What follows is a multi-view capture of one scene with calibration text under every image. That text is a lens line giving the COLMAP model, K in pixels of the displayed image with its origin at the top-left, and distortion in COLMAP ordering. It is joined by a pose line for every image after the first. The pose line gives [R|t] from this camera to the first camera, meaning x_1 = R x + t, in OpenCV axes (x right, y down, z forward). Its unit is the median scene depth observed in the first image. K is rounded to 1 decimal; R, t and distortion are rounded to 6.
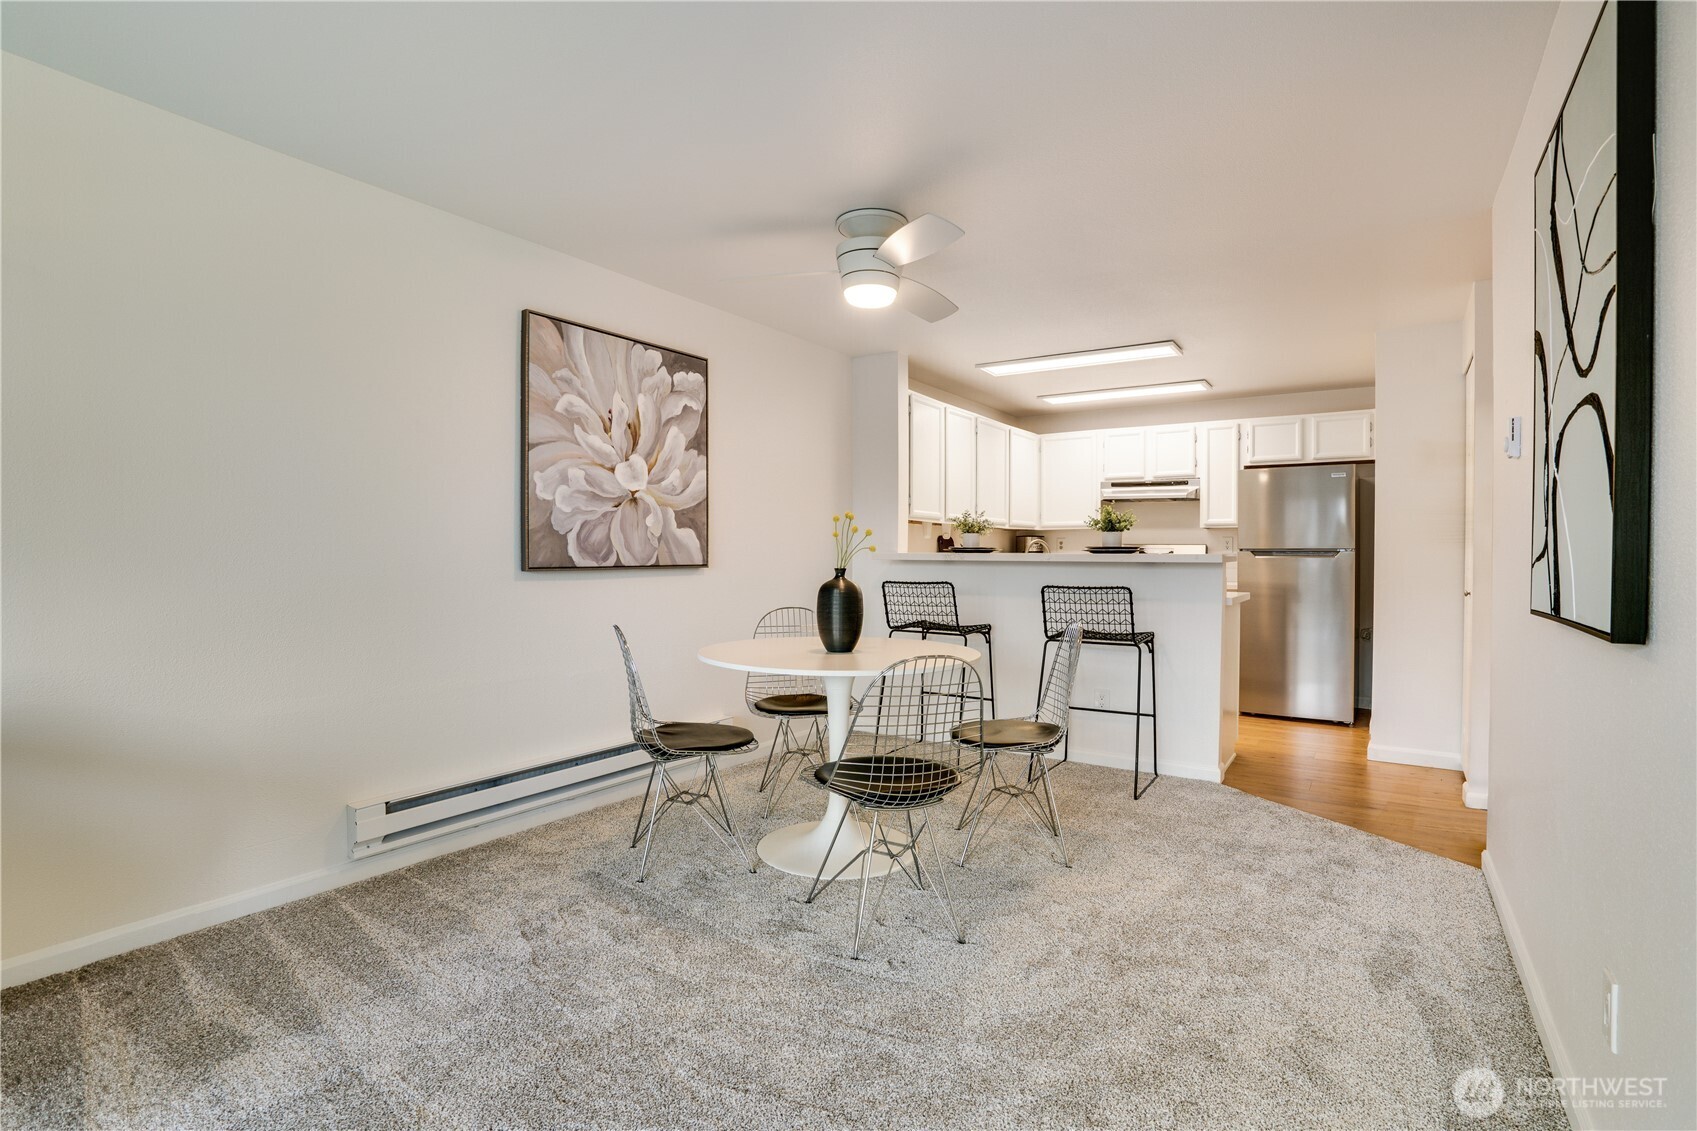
lens RADIAL K [[792.7, 0, 838.6], [0, 792.7, 562.6], [0, 0, 1]] dist [-0.052105, 0.018536]
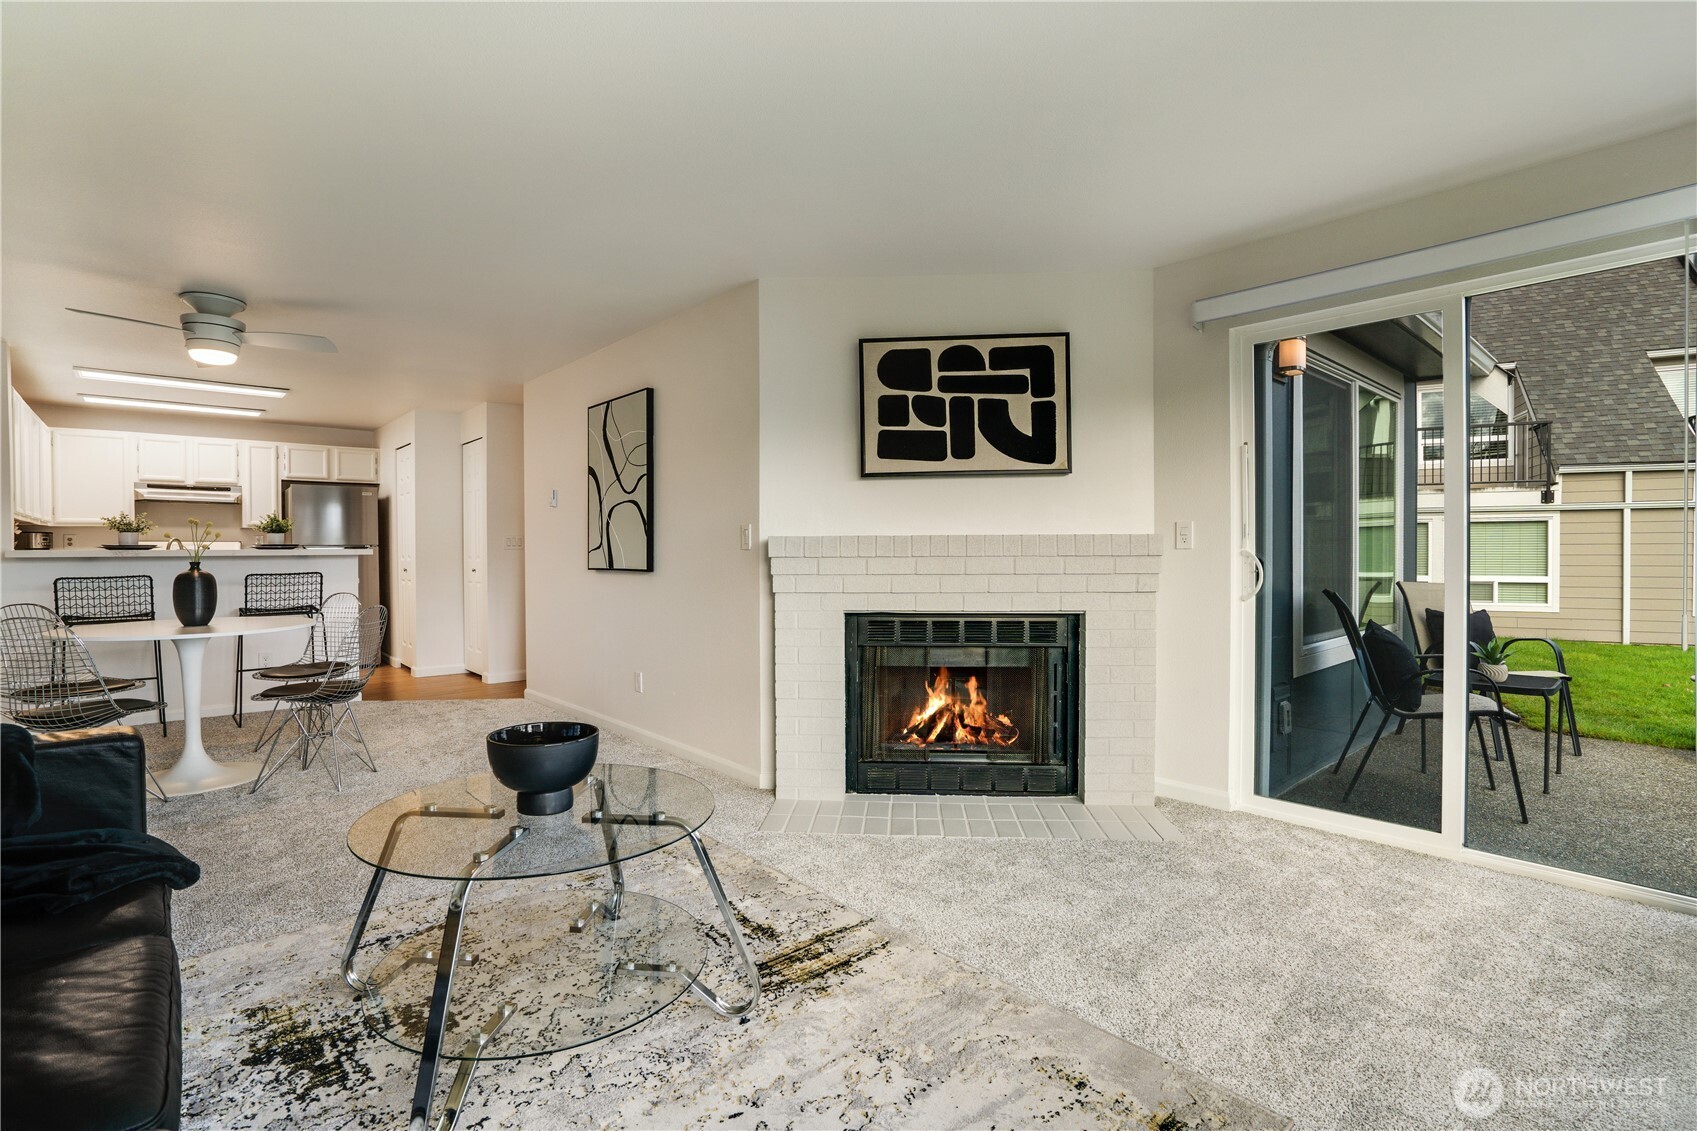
lens RADIAL K [[792.7, 0, 834.8], [0, 792.7, 553.7], [0, 0, 1]] dist [-0.052105, 0.018536]
pose [[0.241308, -0.007738, 0.970418, -0.744870], [0.016088, 0.999863, 0.003973, 0.004808], [-0.970315, 0.014653, 0.241400, -0.240498]]
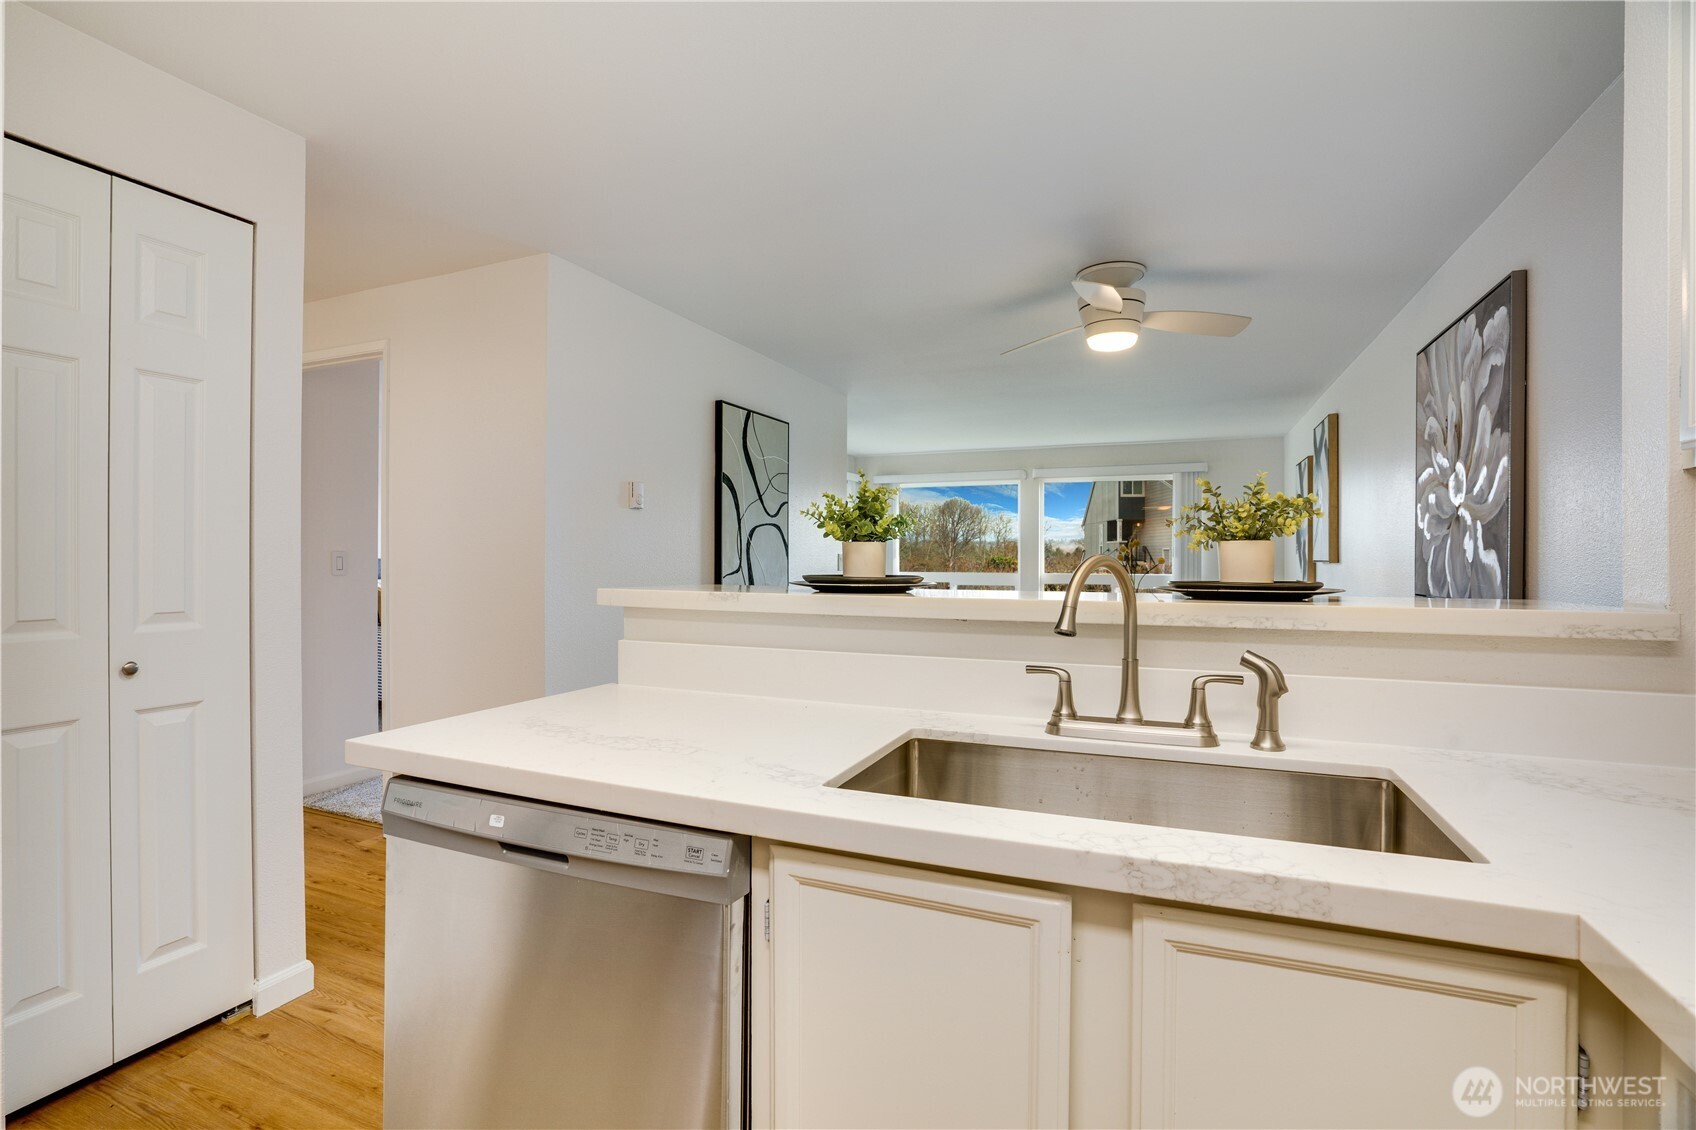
lens RADIAL K [[792.2, 0, 820.8], [0, 792.2, 561.8], [0, 0, 1]] dist [-0.052105, 0.018536]
pose [[-0.983354, -0.006326, -0.181590, 0.492500], [-0.009421, 0.999825, 0.016188, -0.038305], [0.181456, 0.017629, -0.983241, 1.559586]]
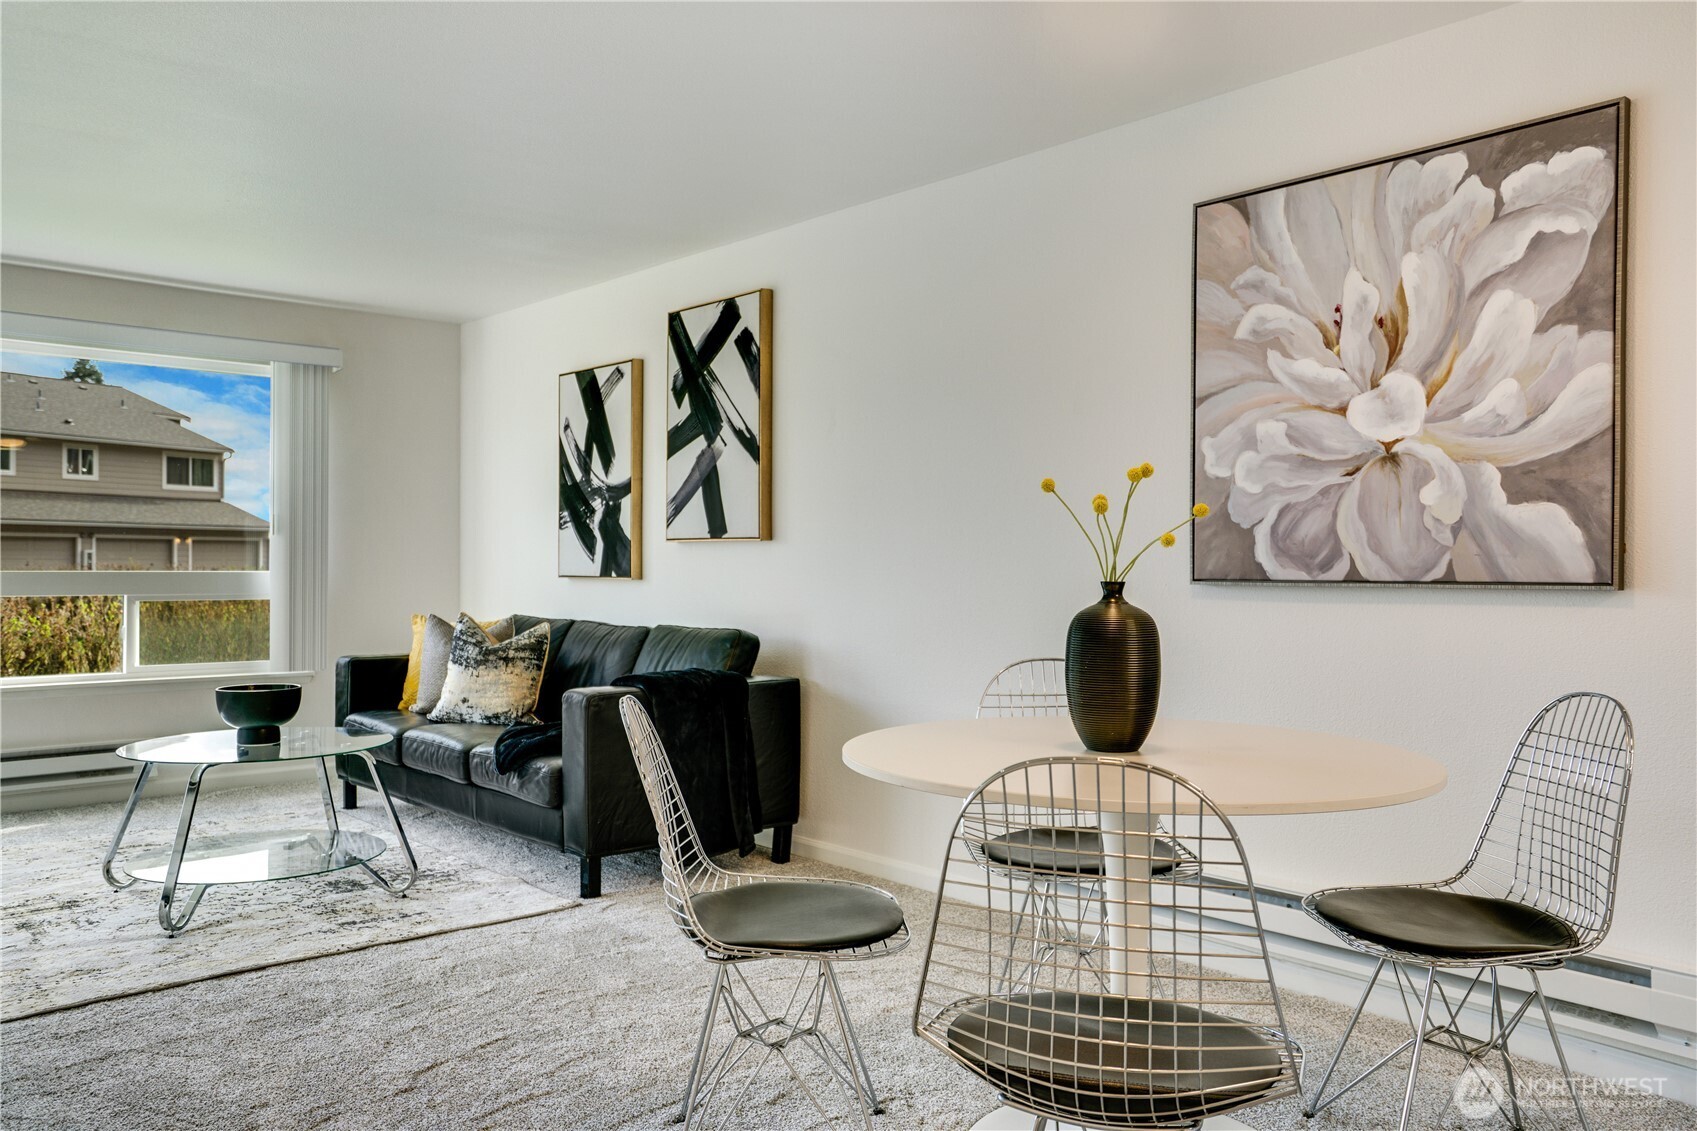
lens RADIAL K [[1285.5, 0, 827.9], [0, 1285.5, 558.8], [0, 0, 1]] dist [0.000822, 0.047677]
pose [[-0.238316, -0.008919, -0.971147, 0.639065], [-0.017576, 0.999834, -0.004869, 0.000101], [0.971029, 0.015909, -0.238433, 0.789561]]
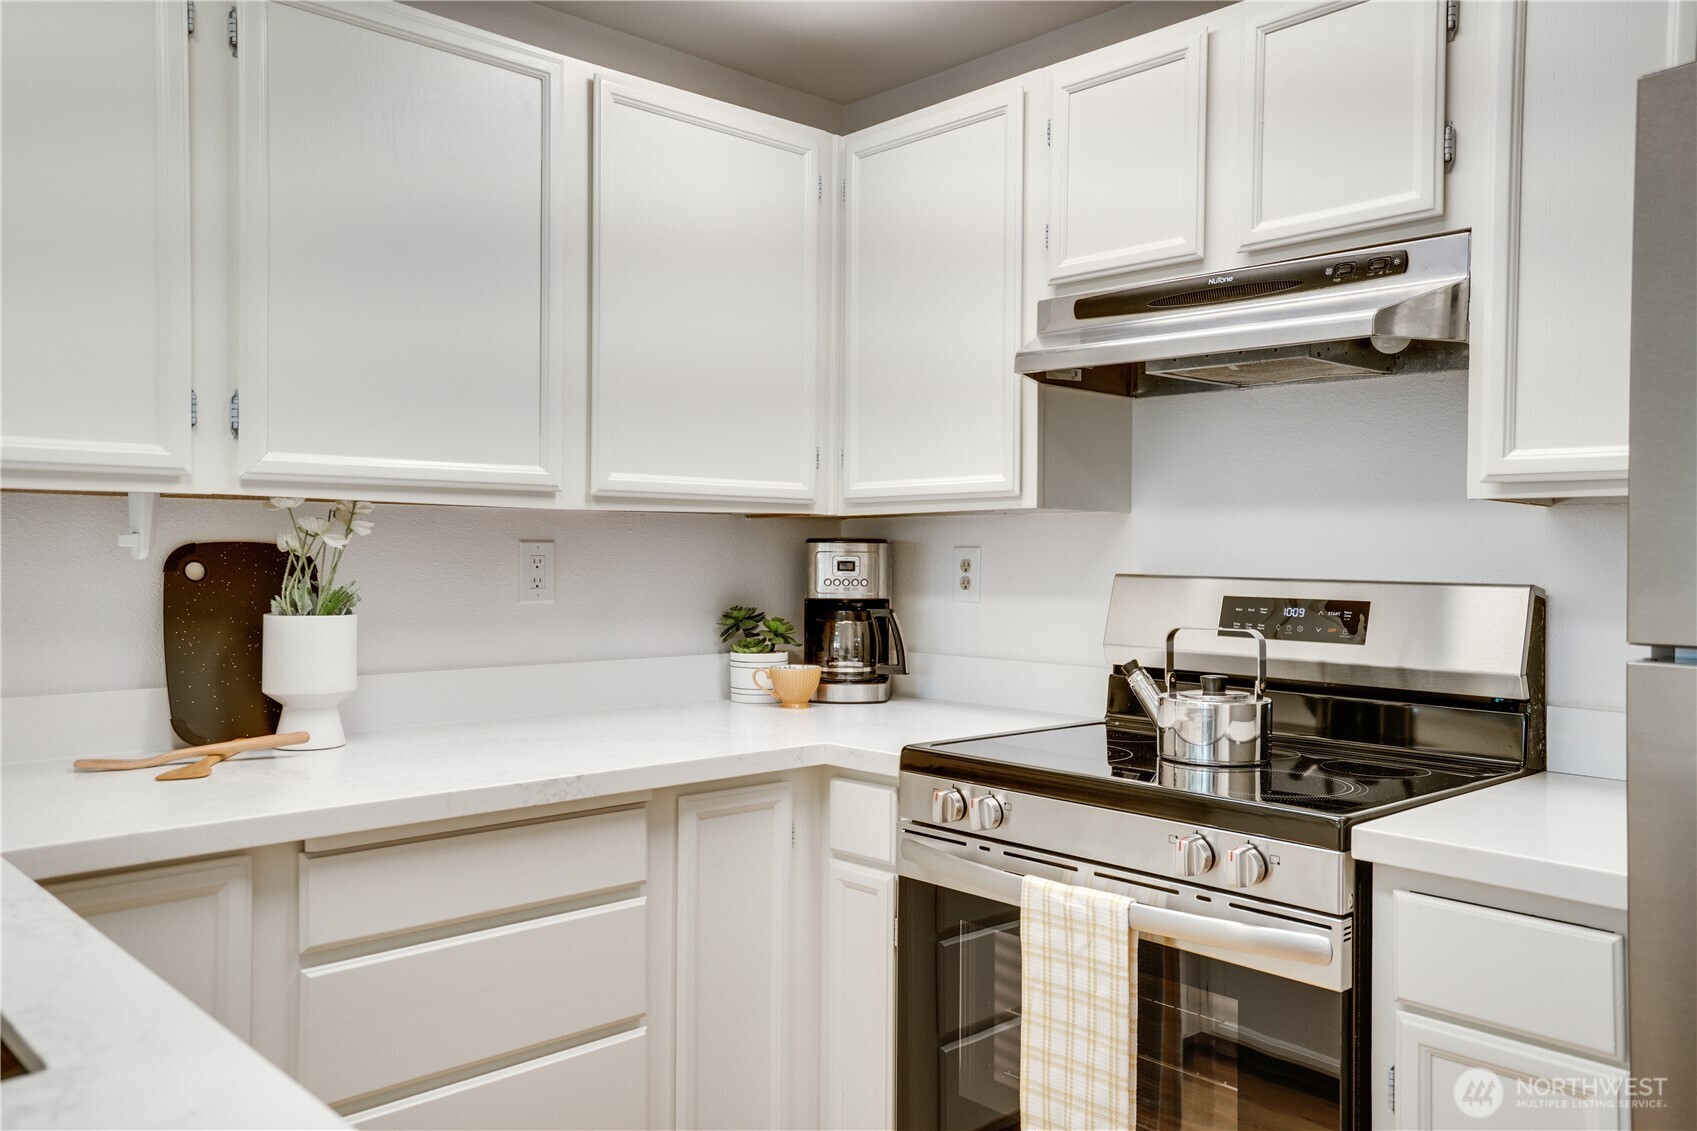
lens RADIAL K [[1285.5, 0, 837.8], [0, 1285.5, 560.2], [0, 0, 1]] dist [0.000822, 0.047677]
pose [[0.976746, 0.003810, -0.214365, 0.623654], [-0.005478, 0.999959, -0.007185, -0.044406], [0.214329, 0.008193, 0.976727, 1.101136]]
